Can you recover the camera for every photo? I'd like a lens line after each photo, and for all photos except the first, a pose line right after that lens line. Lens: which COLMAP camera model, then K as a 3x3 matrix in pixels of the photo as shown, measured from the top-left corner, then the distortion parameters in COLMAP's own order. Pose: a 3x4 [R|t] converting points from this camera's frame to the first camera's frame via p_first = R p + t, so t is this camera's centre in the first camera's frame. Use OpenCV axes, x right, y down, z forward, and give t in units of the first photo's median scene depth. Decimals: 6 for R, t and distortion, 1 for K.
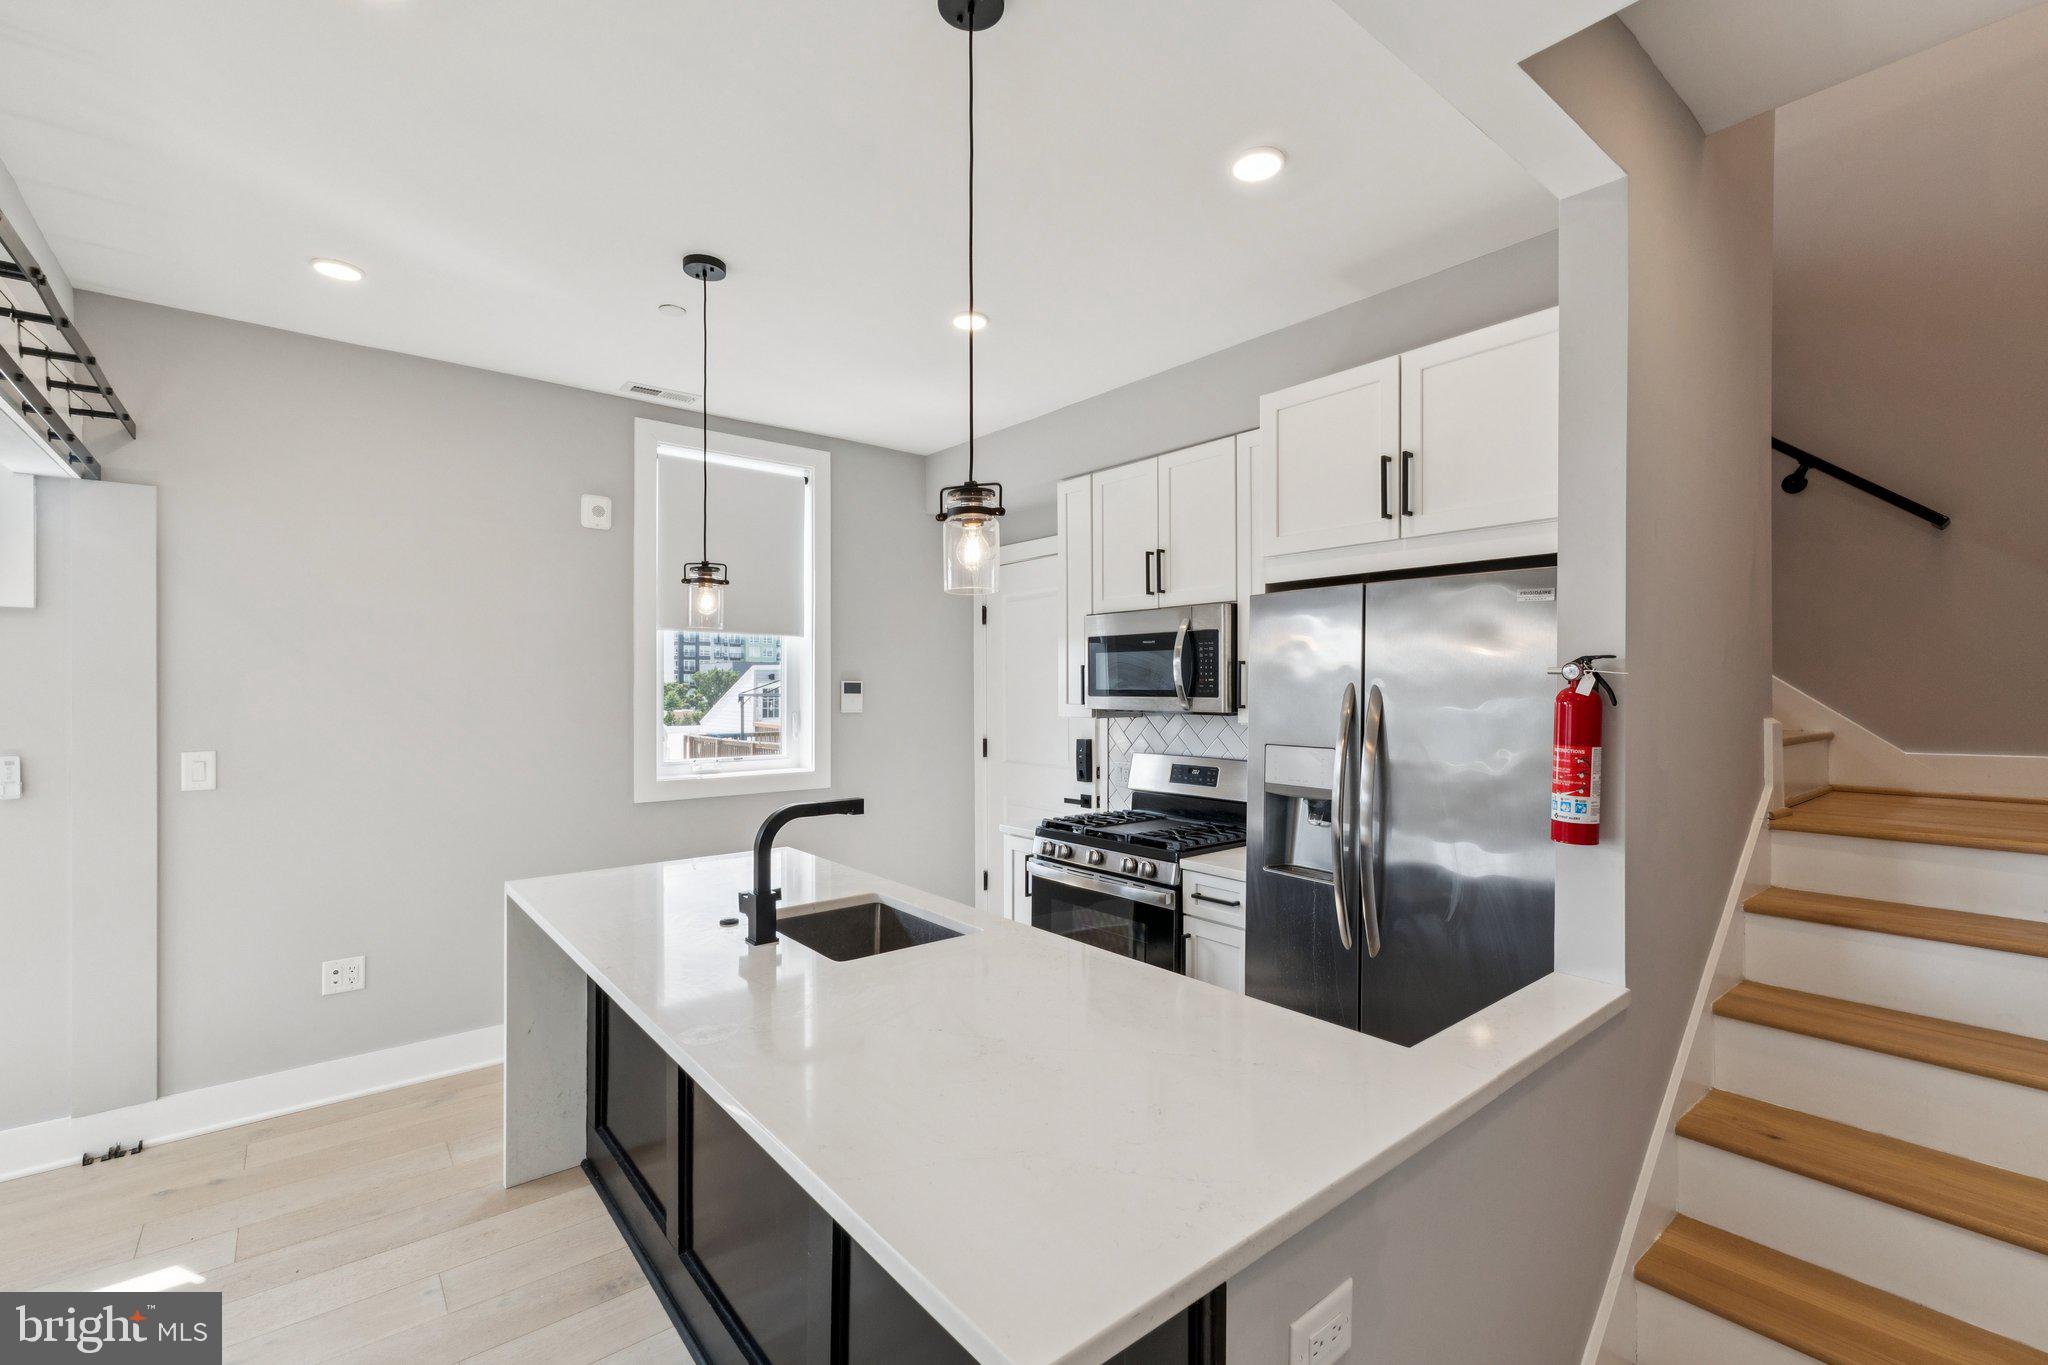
lens RADIAL K [[880.7, 0, 1015.1], [0, 880.7, 691.0], [0, 0, 1]] dist [0.011734, 0.000099]
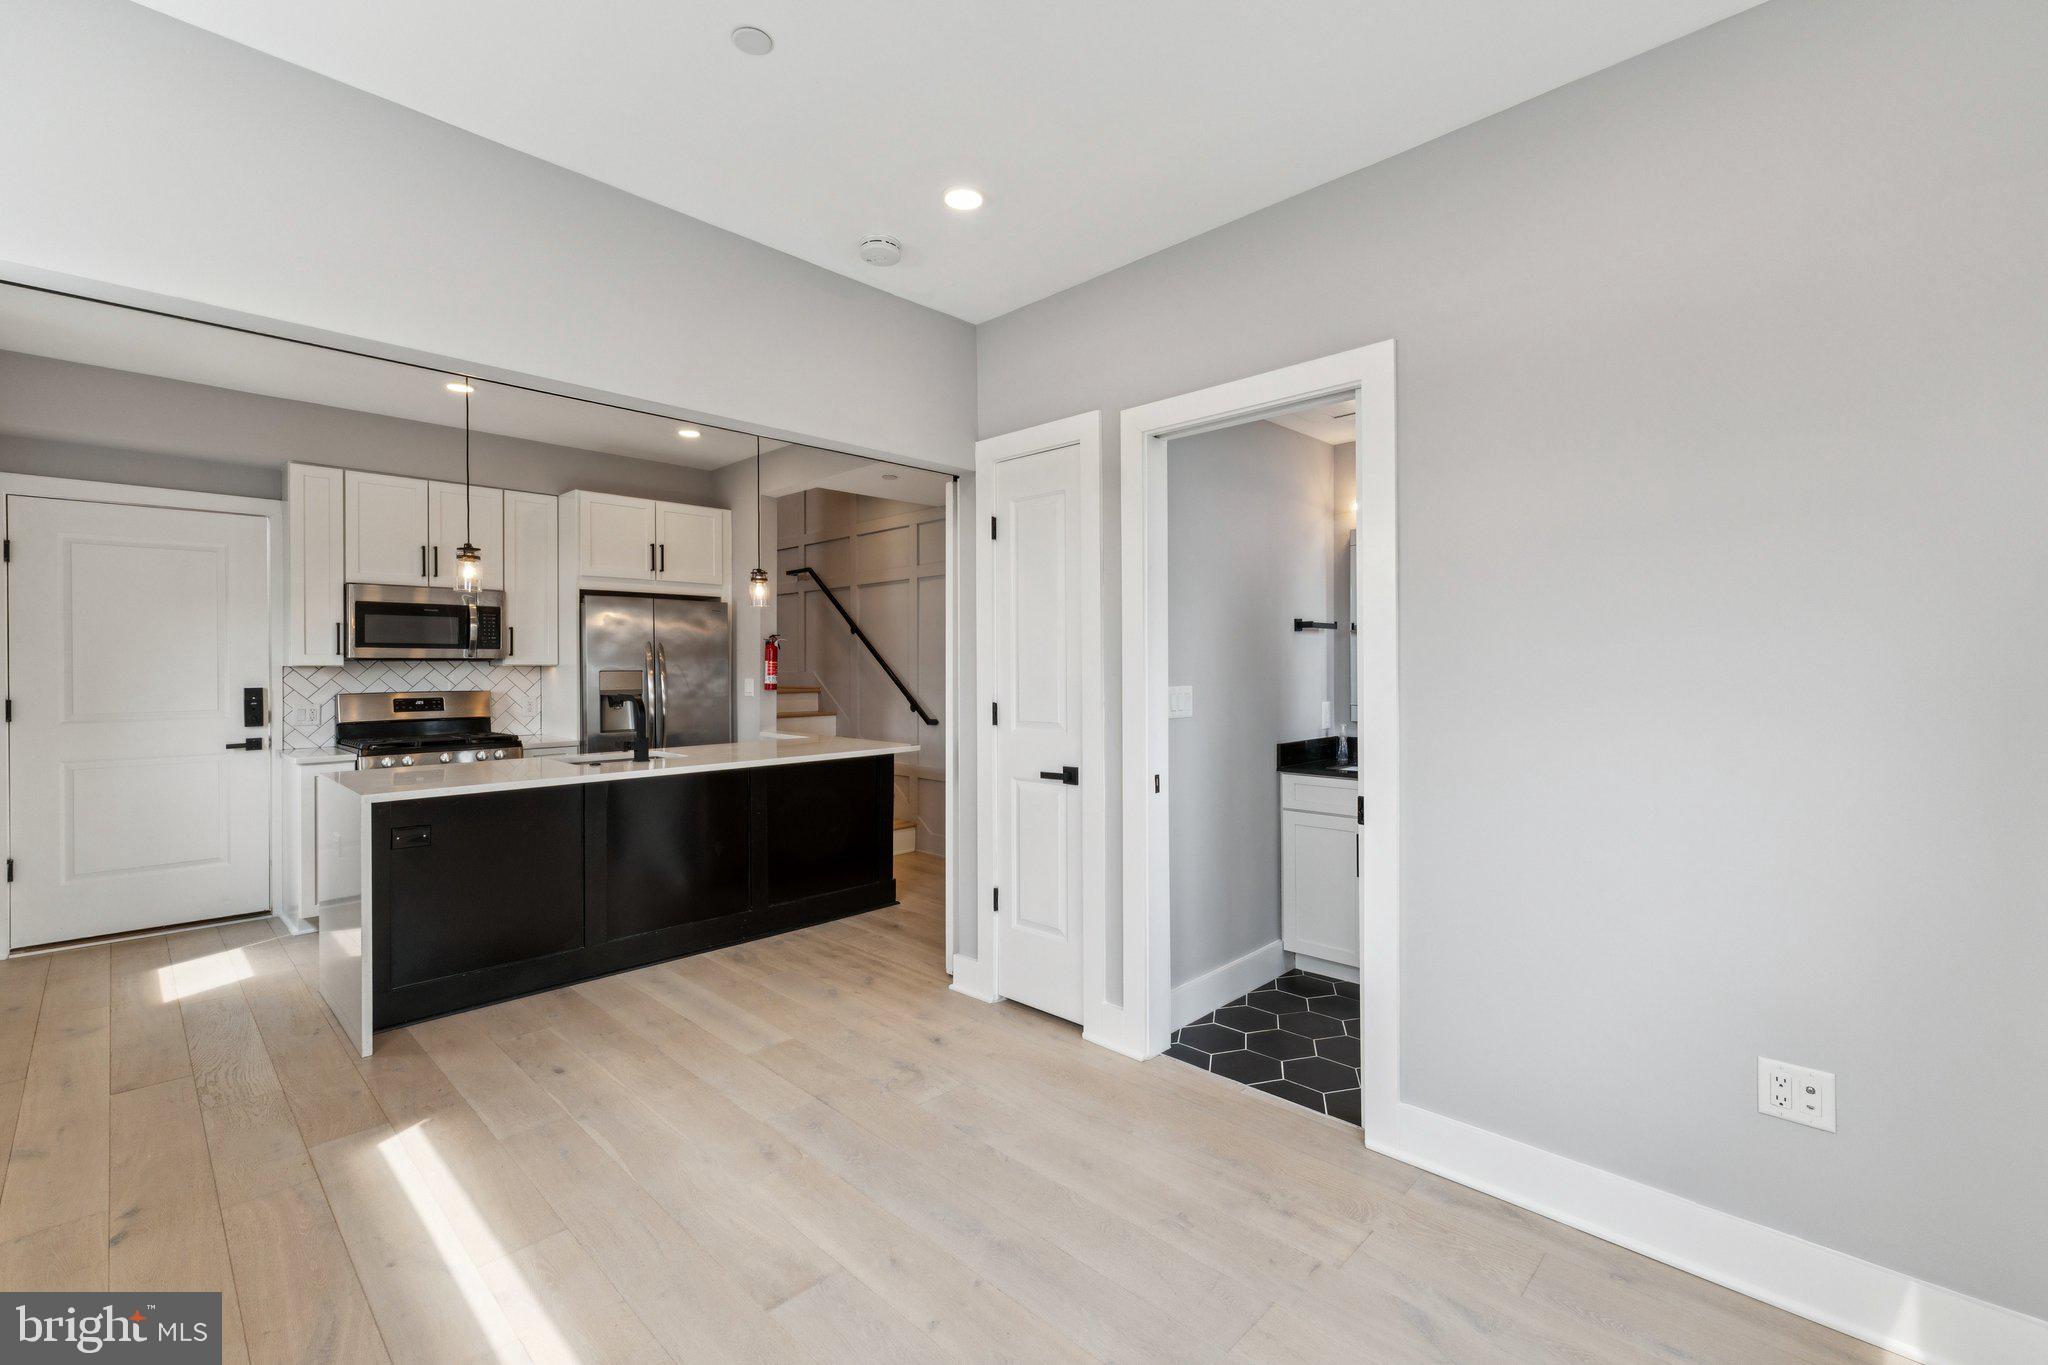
lens RADIAL K [[880.7, 0, 1021.7], [0, 880.7, 666.5], [0, 0, 1]] dist [0.011734, 0.000099]
pose [[-0.113396, -0.003471, 0.993544, -1.392946], [0.007522, 0.999962, 0.004352, 0.037268], [-0.993521, 0.007967, -0.113366, 0.210553]]
